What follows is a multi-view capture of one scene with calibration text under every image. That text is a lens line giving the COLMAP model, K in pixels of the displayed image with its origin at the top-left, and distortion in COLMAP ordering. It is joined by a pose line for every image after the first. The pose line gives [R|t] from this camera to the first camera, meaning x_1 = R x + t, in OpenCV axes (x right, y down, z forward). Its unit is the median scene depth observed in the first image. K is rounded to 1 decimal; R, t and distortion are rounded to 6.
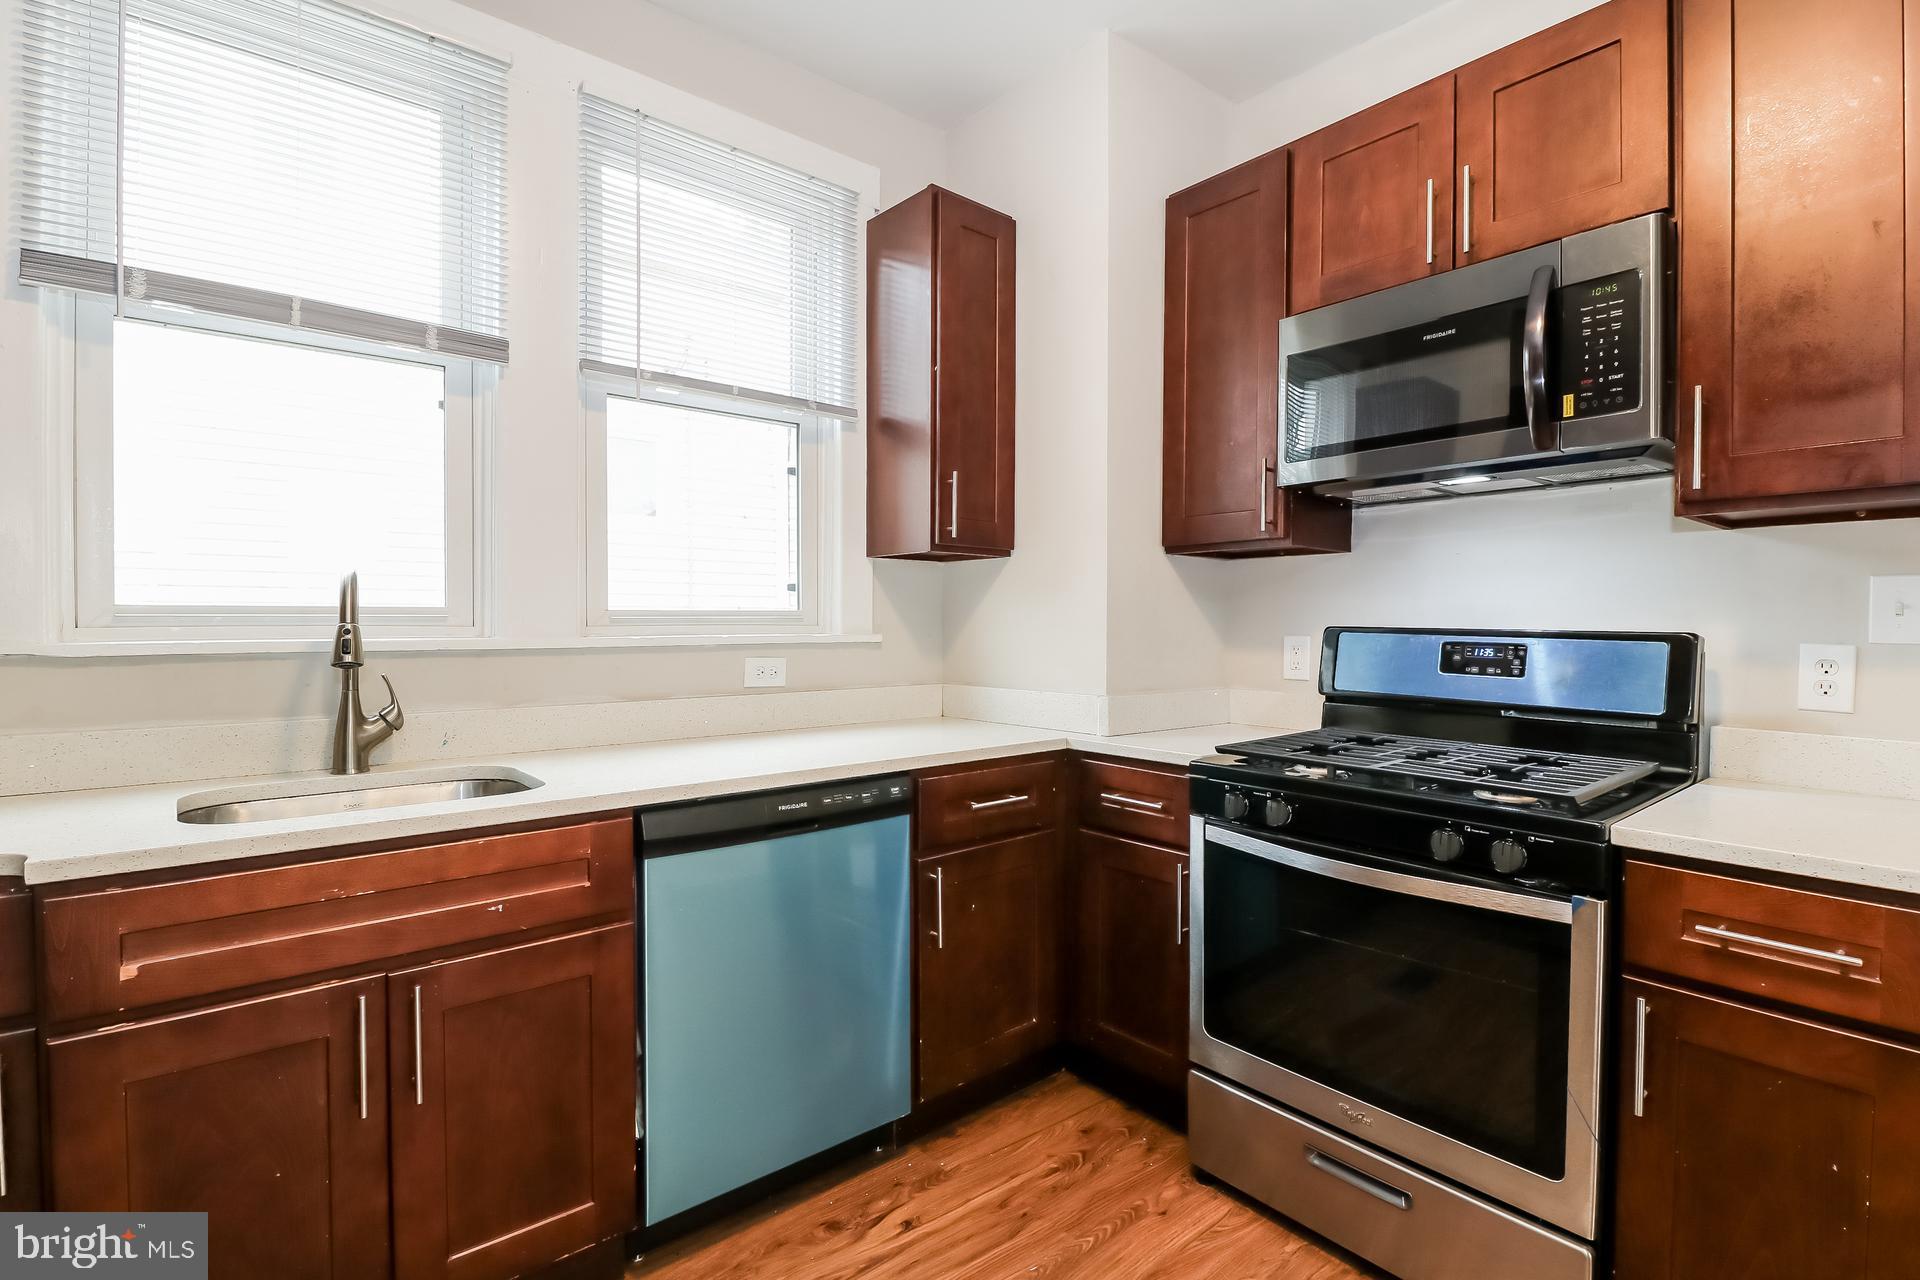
lens RADIAL K [[904.3, 0, 956.8], [0, 904.3, 625.2], [0, 0, 1]] dist [0.000423, -0.011340]
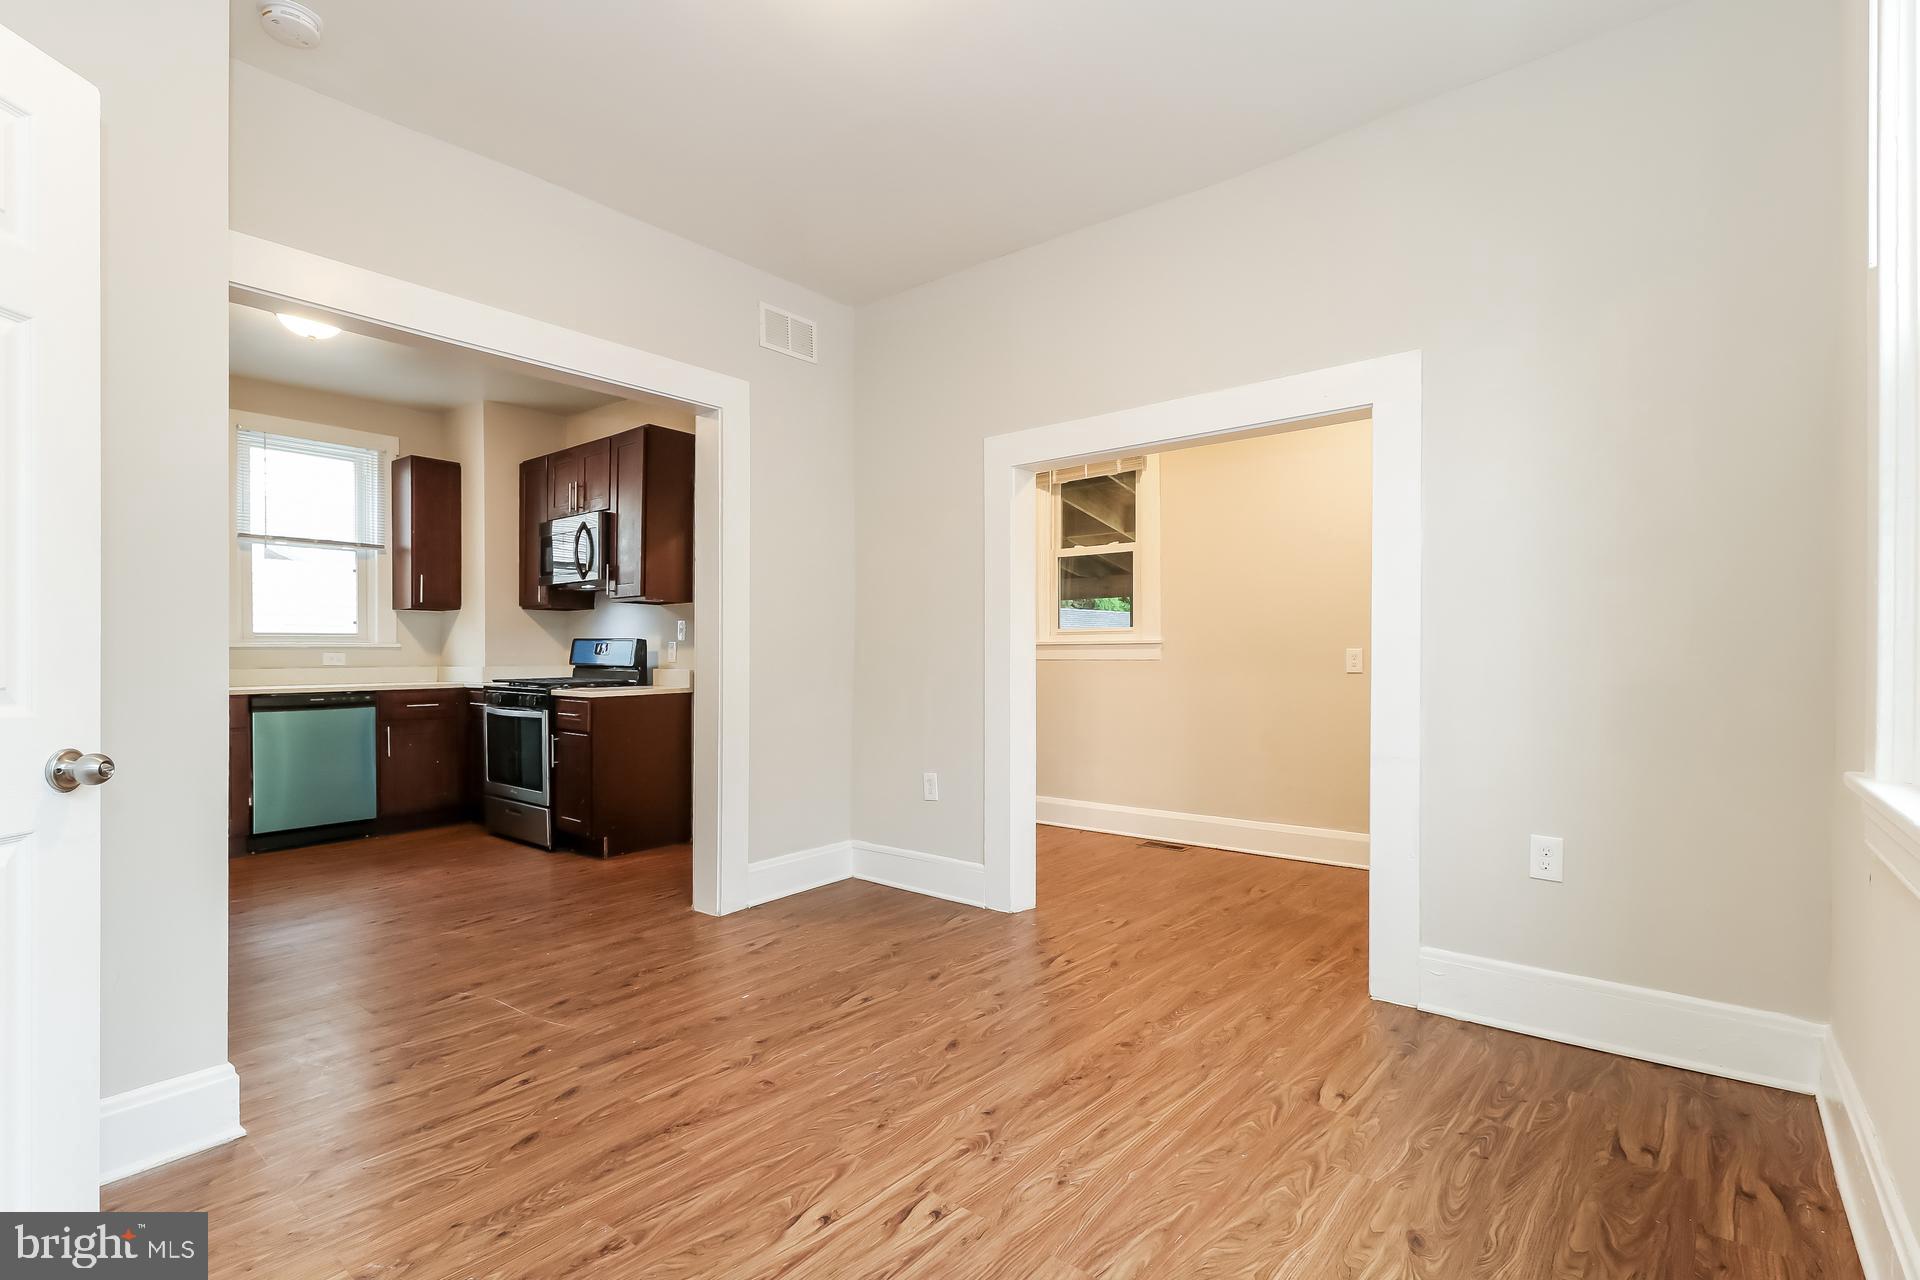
lens RADIAL K [[888.6, 0, 967.9], [0, 888.6, 648.8], [0, 0, 1]] dist [0.010495, -0.001365]
pose [[0.979155, -0.006904, 0.202996, 1.186311], [0.008364, 0.999945, -0.006336, 0.068798], [-0.202941, 0.007901, 0.979159, -2.059954]]
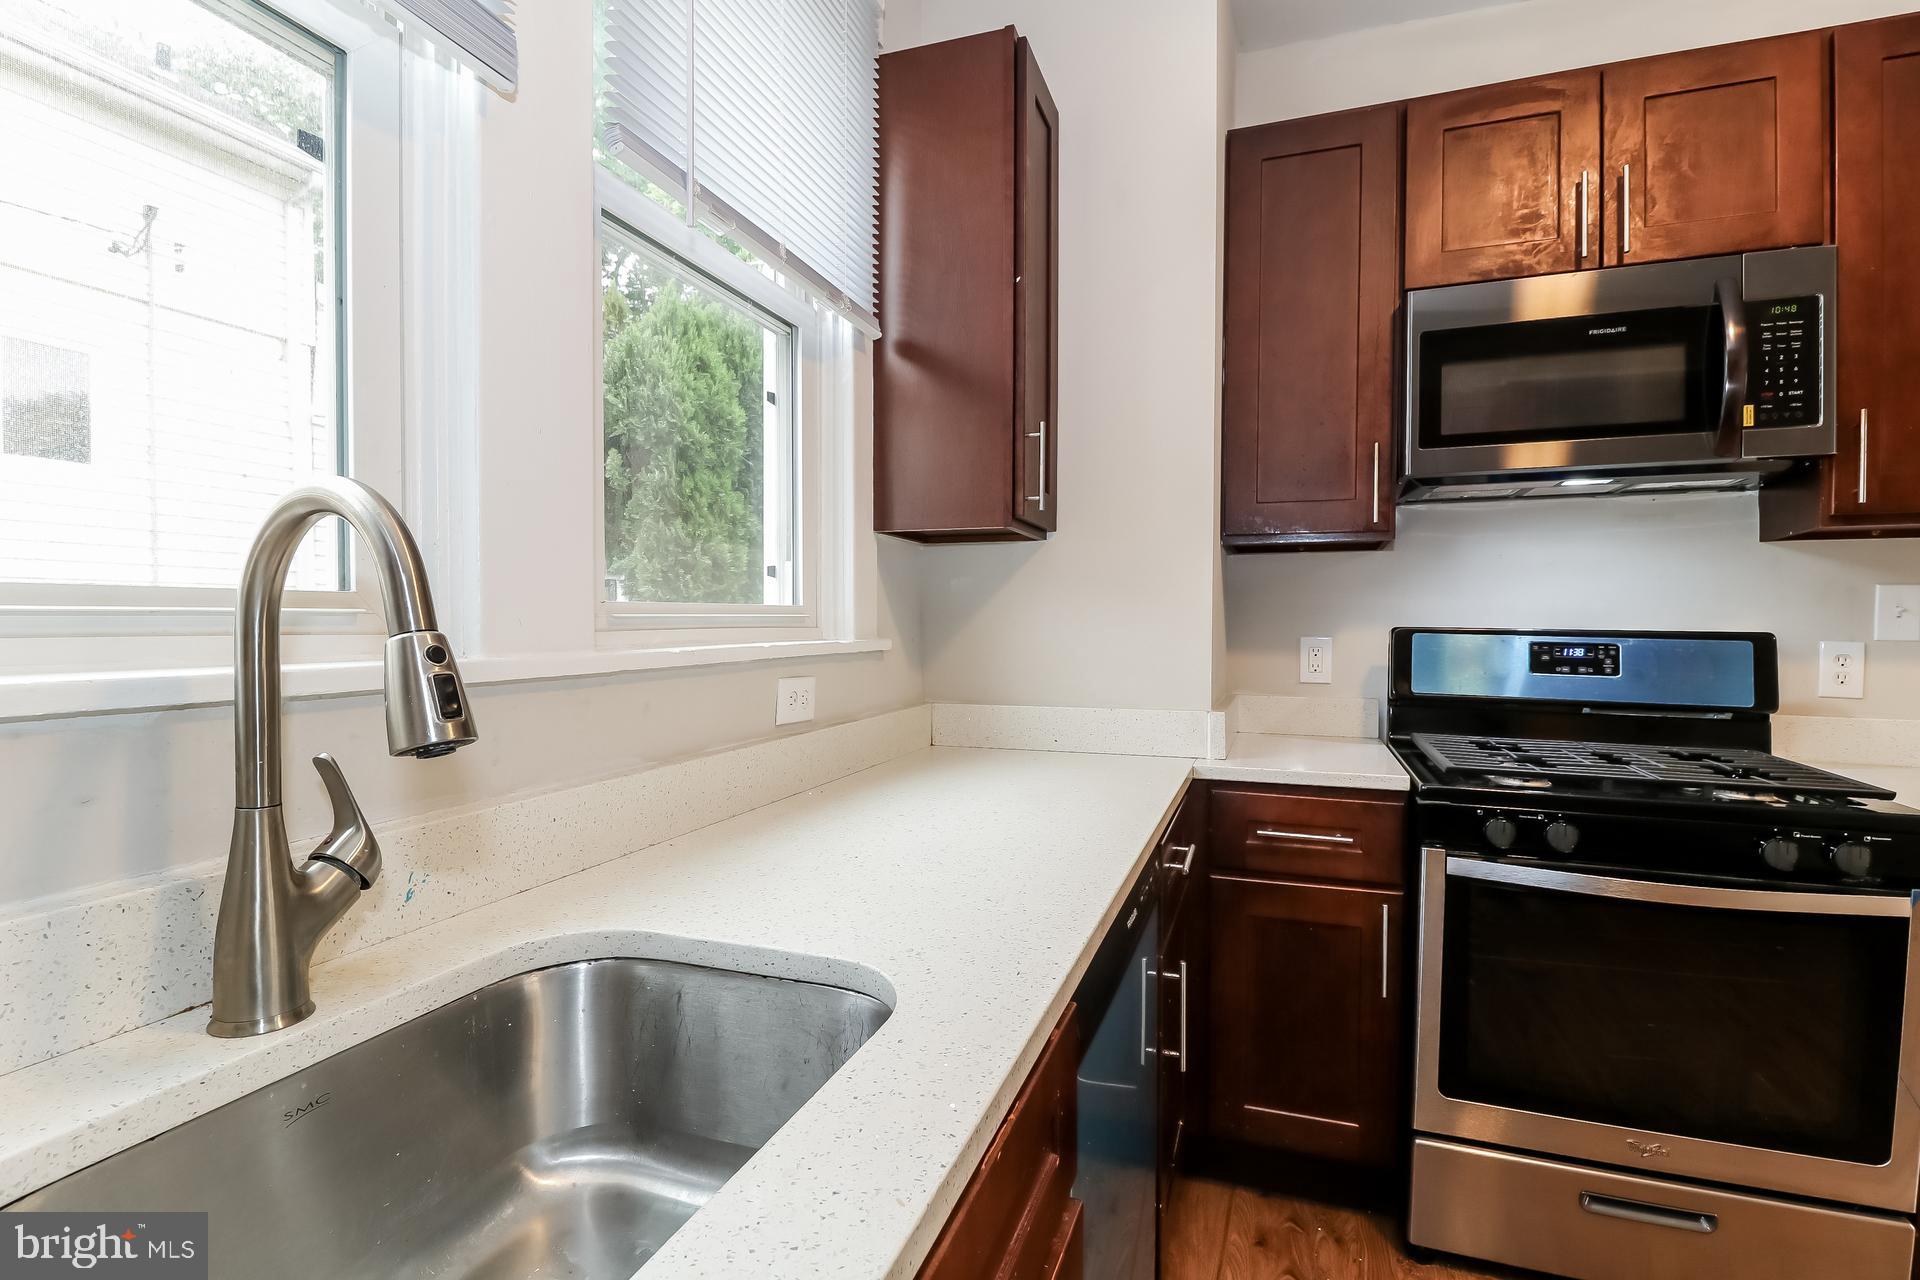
lens RADIAL K [[902.7, 0, 960.0], [0, 902.7, 640.0], [0, 0, 1]] dist [0.001517, -0.010706]
pose [[0.865451, -0.010780, 0.500878, -0.557003], [0.001397, 0.999817, 0.019104, -0.004476], [-0.500992, -0.015833, 0.865307, 0.487943]]
